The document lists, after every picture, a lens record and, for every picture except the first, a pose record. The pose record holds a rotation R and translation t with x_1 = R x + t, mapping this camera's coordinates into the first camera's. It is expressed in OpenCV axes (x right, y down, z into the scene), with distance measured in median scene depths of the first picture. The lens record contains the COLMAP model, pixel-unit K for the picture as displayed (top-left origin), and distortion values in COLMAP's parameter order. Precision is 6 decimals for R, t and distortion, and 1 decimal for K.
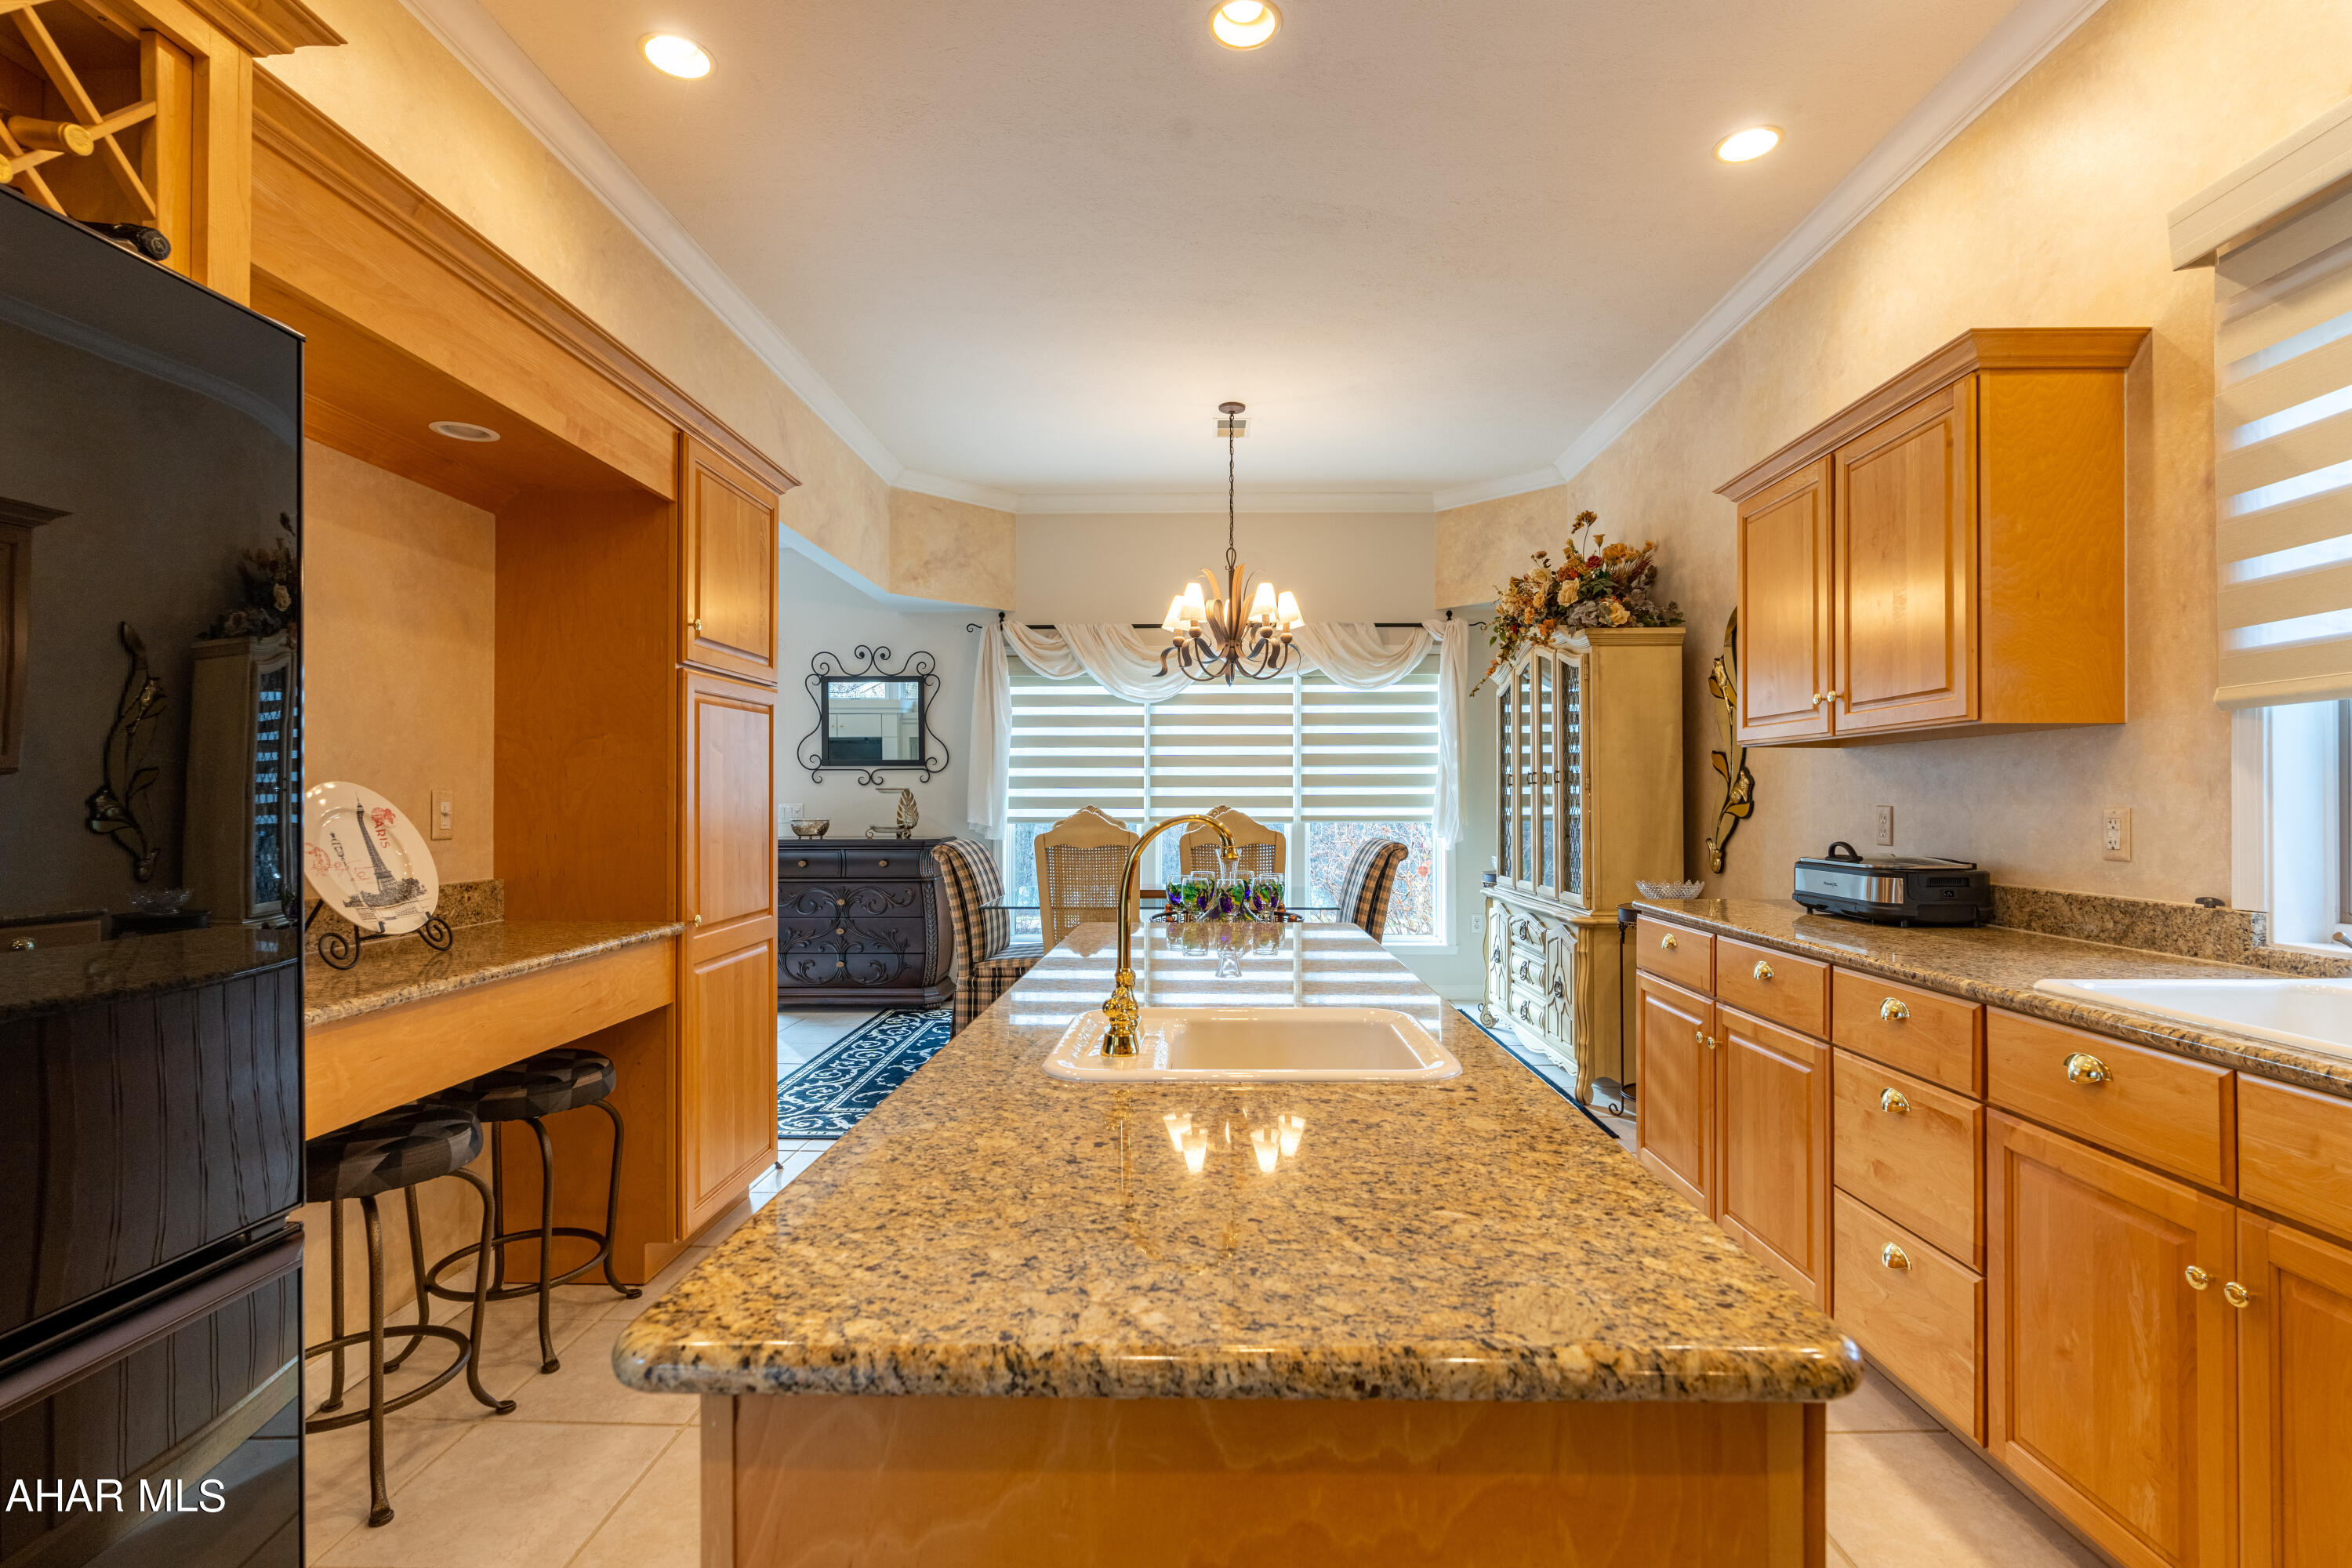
lens RADIAL K [[1087.7, 0, 1185.9], [0, 1087.7, 792.3], [0, 0, 1]] dist [-0.002392, 0.000561]
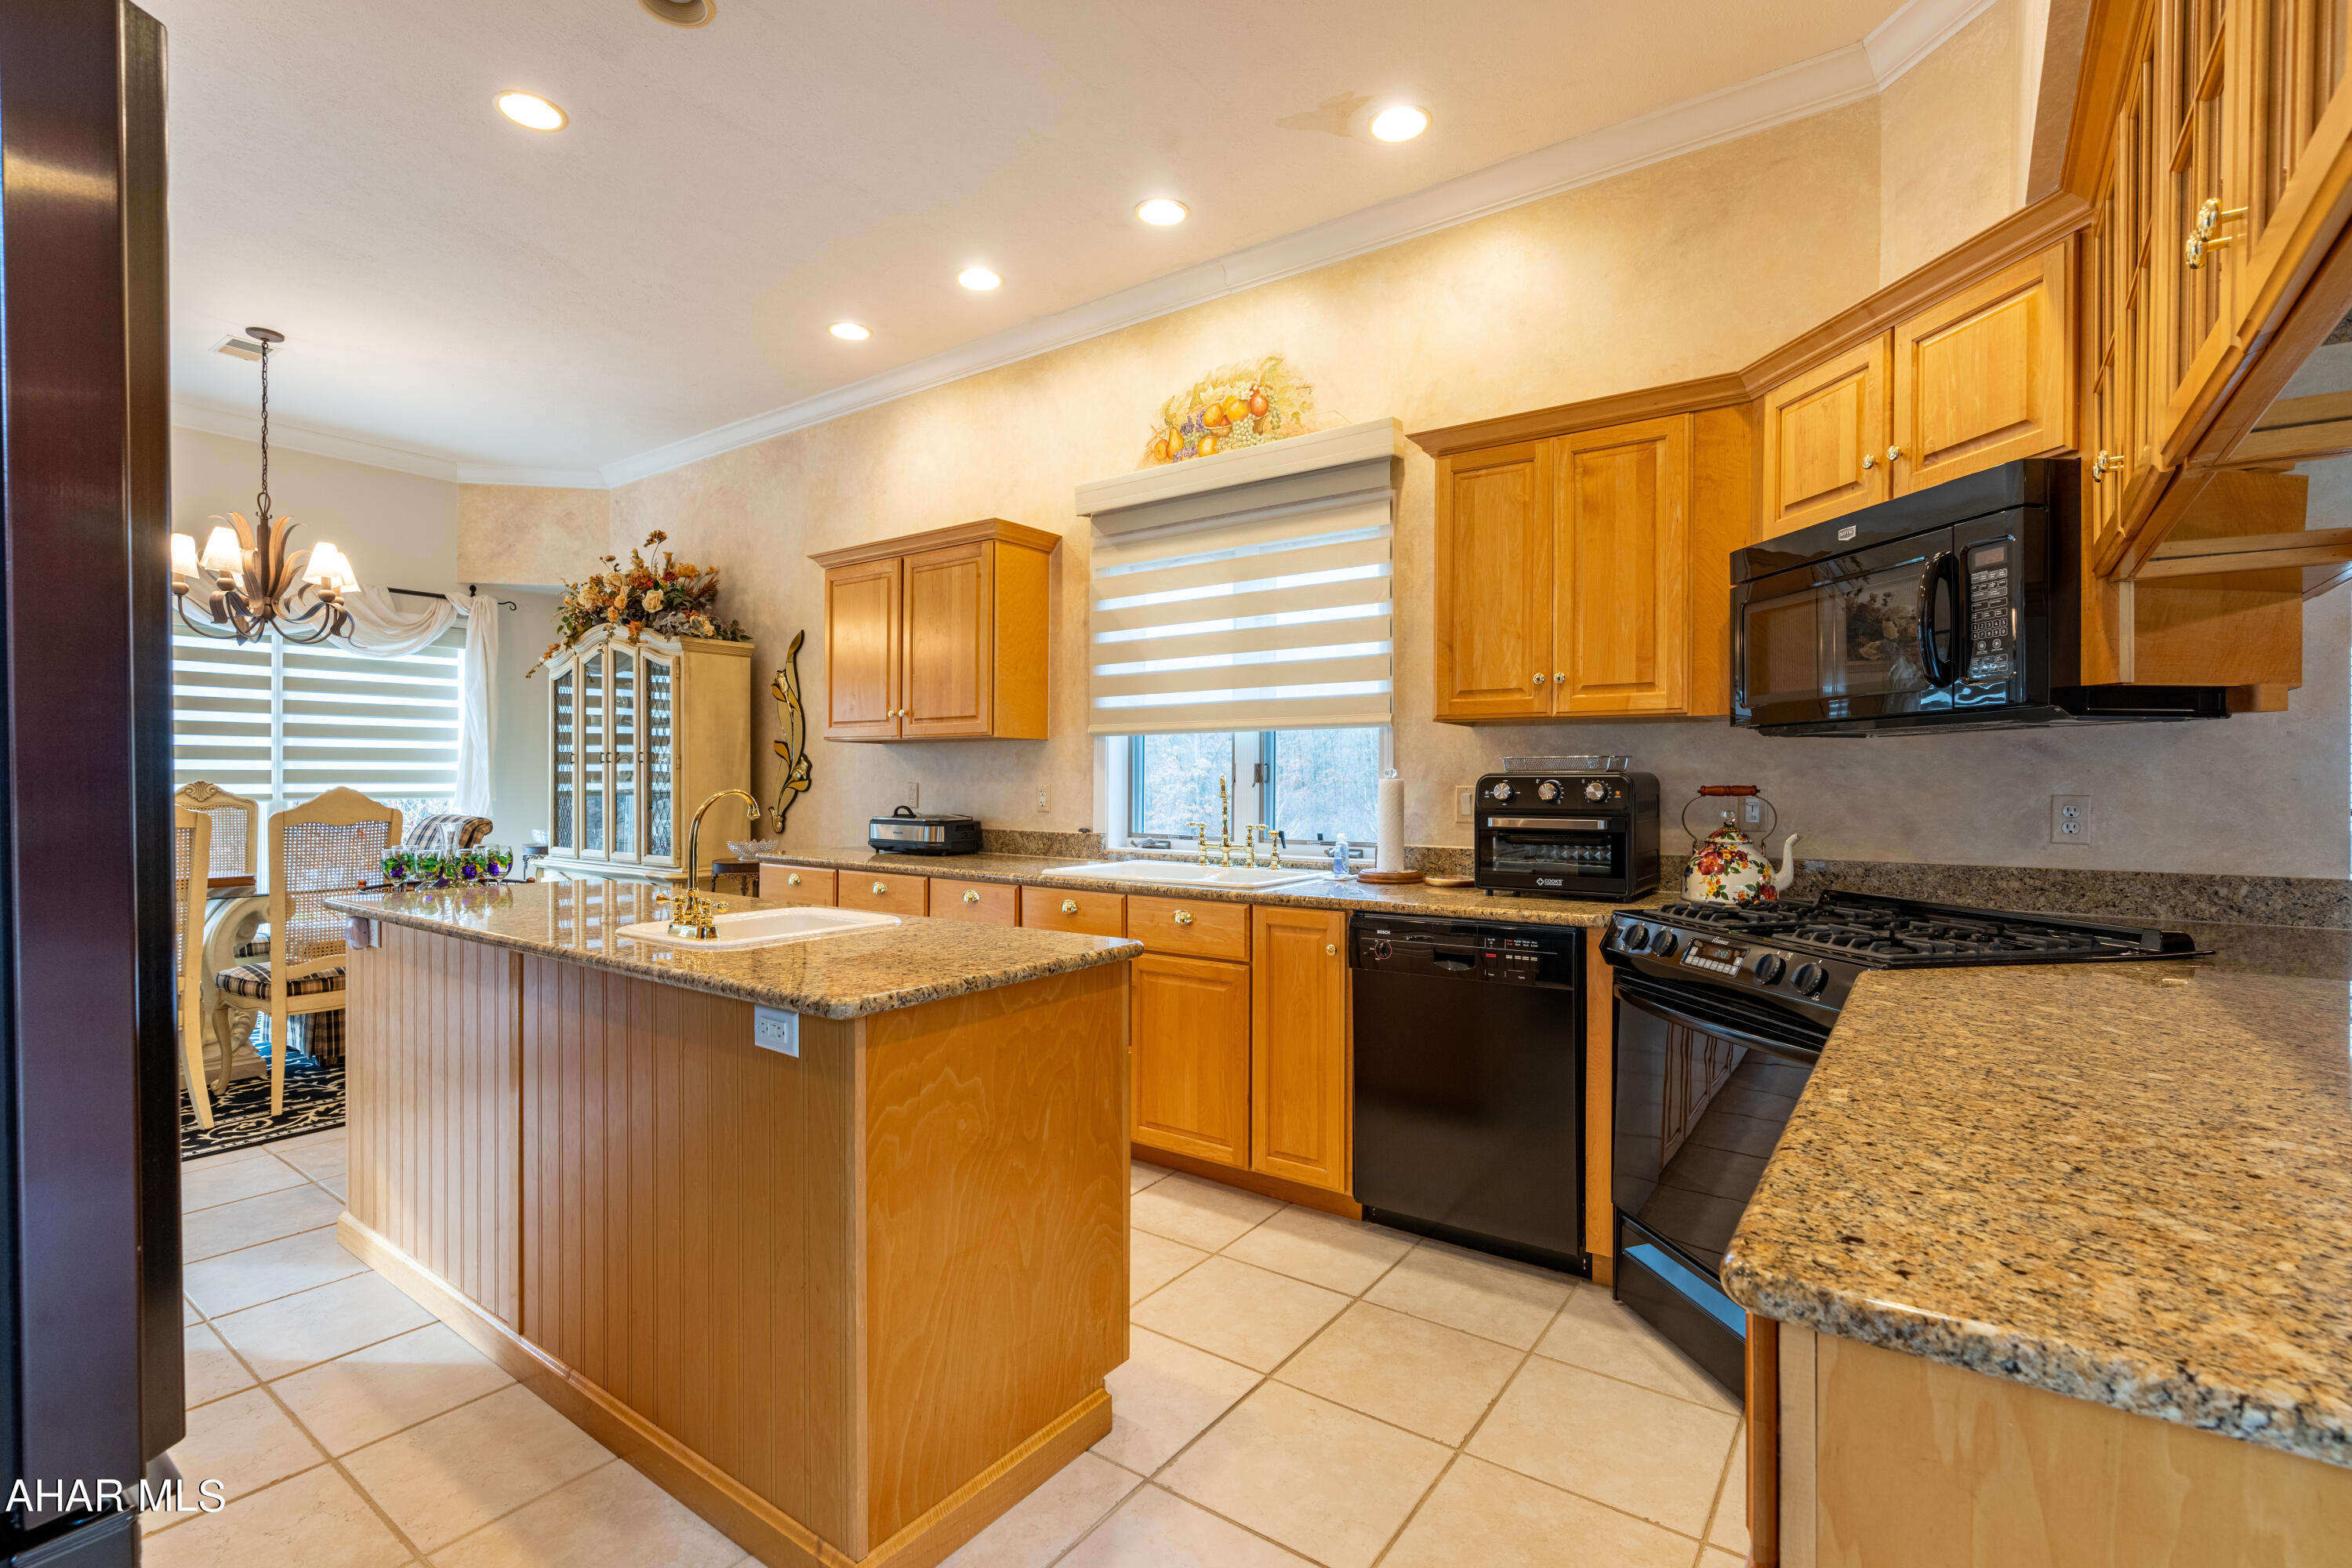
lens RADIAL K [[1076.8, 0, 1181.3], [0, 1076.8, 791.2], [0, 0, 1]] dist [-0.001292, 0.000068]
pose [[0.573224, -0.006807, 0.819370, -0.293195], [-0.011456, 0.999801, 0.016321, -0.003641], [-0.819319, -0.018742, 0.573032, -0.146574]]
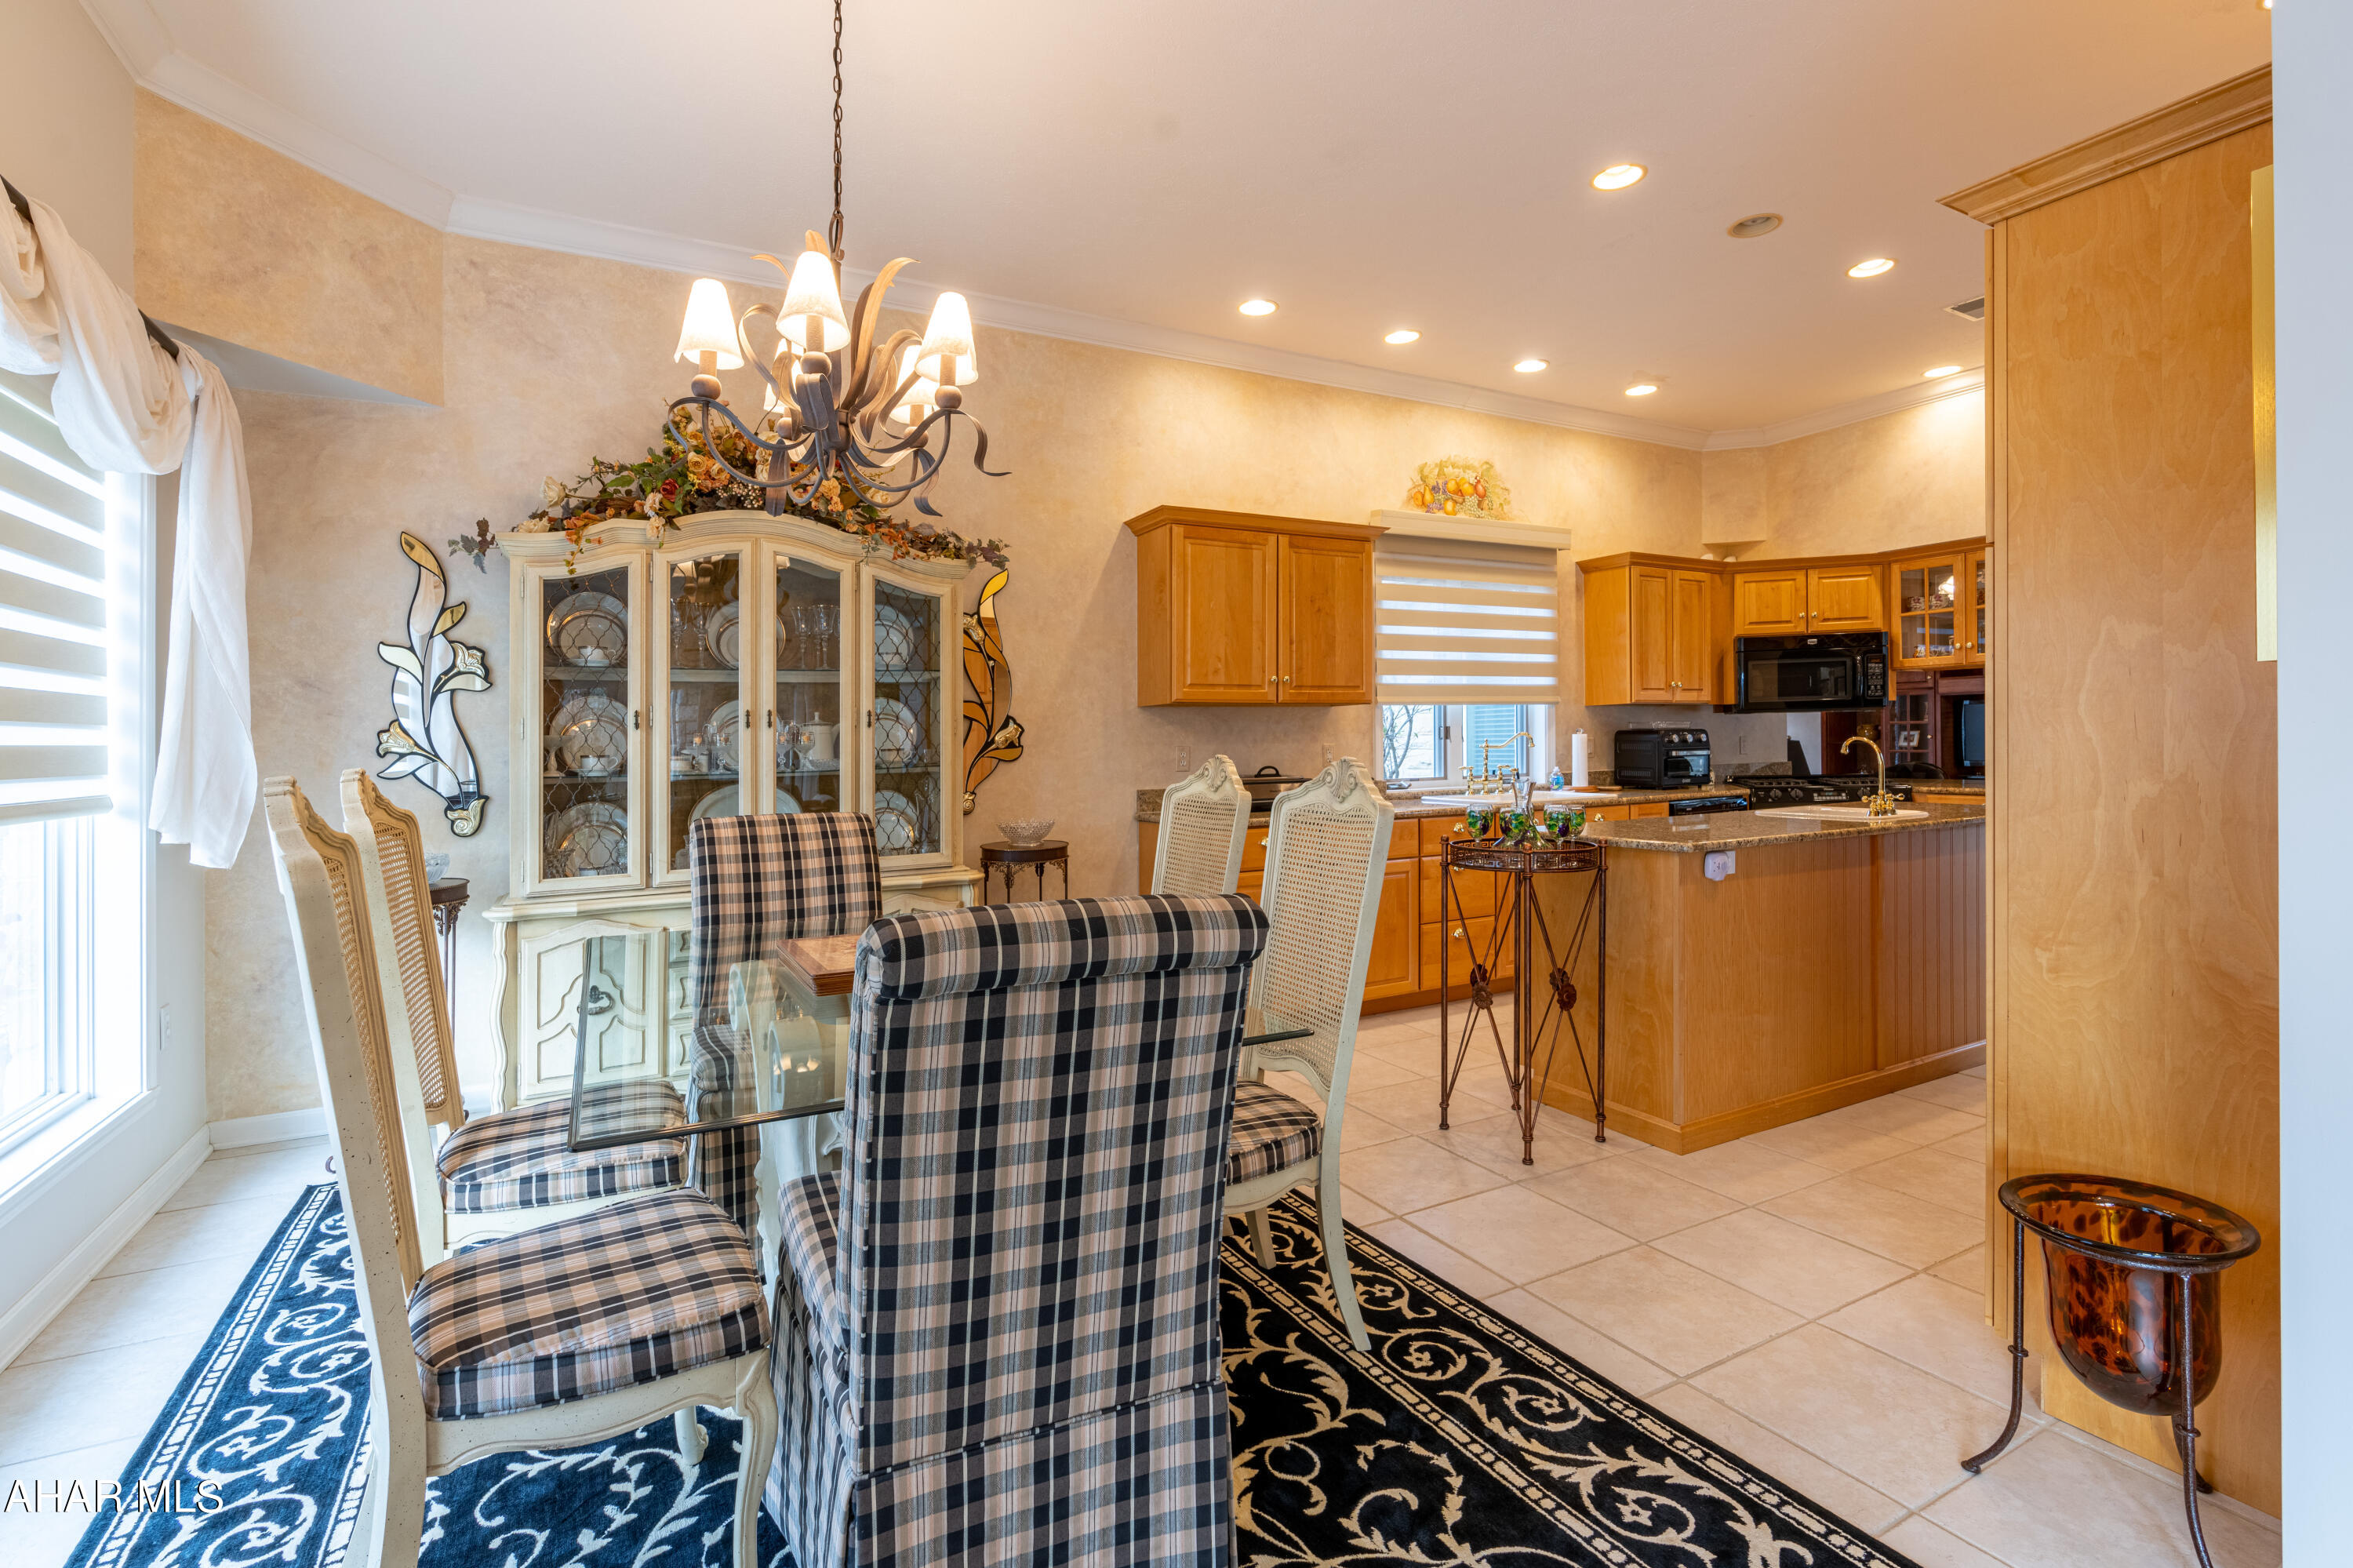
lens RADIAL K [[1072.1, 0, 1179.4], [0, 1072.1, 778.6], [0, 0, 1]] dist [-0.001297, 0.000173]
pose [[-0.488798, -0.020480, 0.872156, -0.520249], [0.009229, 0.999547, 0.028644, 0.011119], [-0.872348, 0.022050, -0.488388, 1.290313]]
